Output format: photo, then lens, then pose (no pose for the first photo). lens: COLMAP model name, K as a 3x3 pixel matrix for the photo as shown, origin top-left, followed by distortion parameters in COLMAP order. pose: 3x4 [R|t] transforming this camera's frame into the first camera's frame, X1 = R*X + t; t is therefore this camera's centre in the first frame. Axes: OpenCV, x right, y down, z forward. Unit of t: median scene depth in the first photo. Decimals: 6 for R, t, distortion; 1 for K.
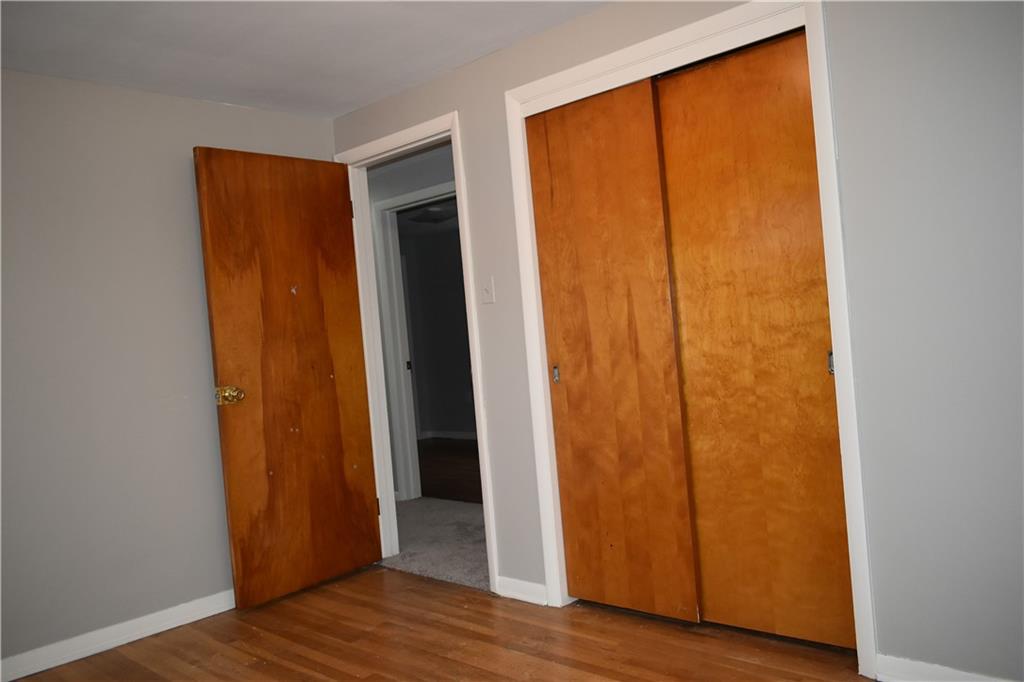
lens RADIAL K [[812.3, 0, 512.0], [0, 812.3, 341.0], [0, 0, 1]] dist [-0.011484, -0.004066]
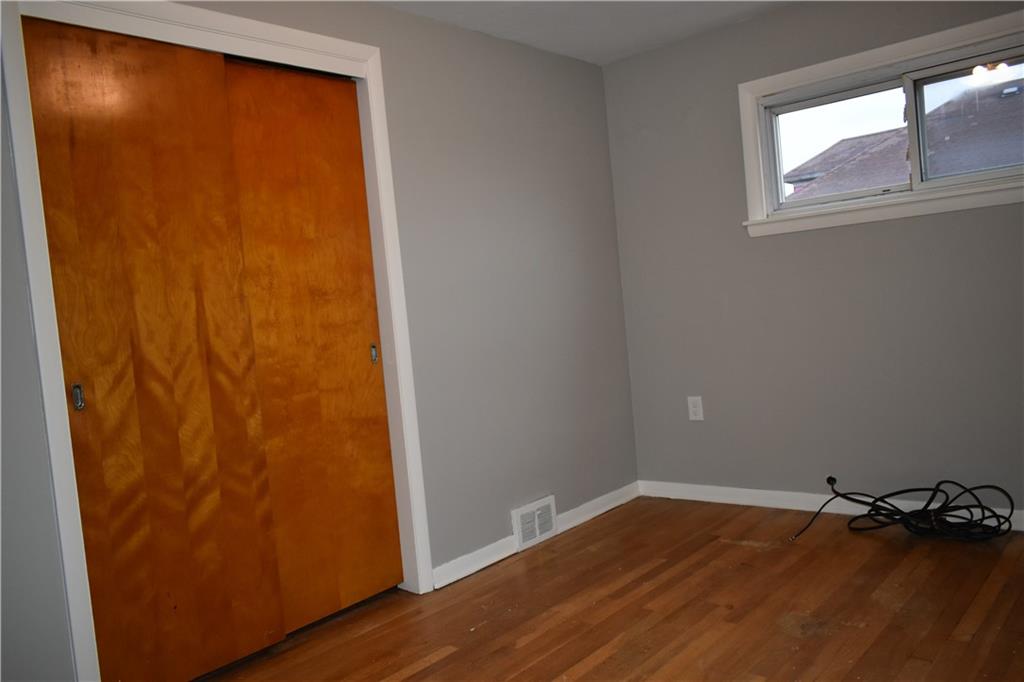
lens RADIAL K [[827.4, 0, 512.0], [0, 827.4, 341.0], [0, 0, 1]] dist [0.000004, 0.000256]
pose [[-0.052612, 0.044067, 0.997642, -0.781427], [0.109728, 0.993232, -0.038085, 0.070697], [-0.992568, 0.107466, -0.057092, 0.776988]]
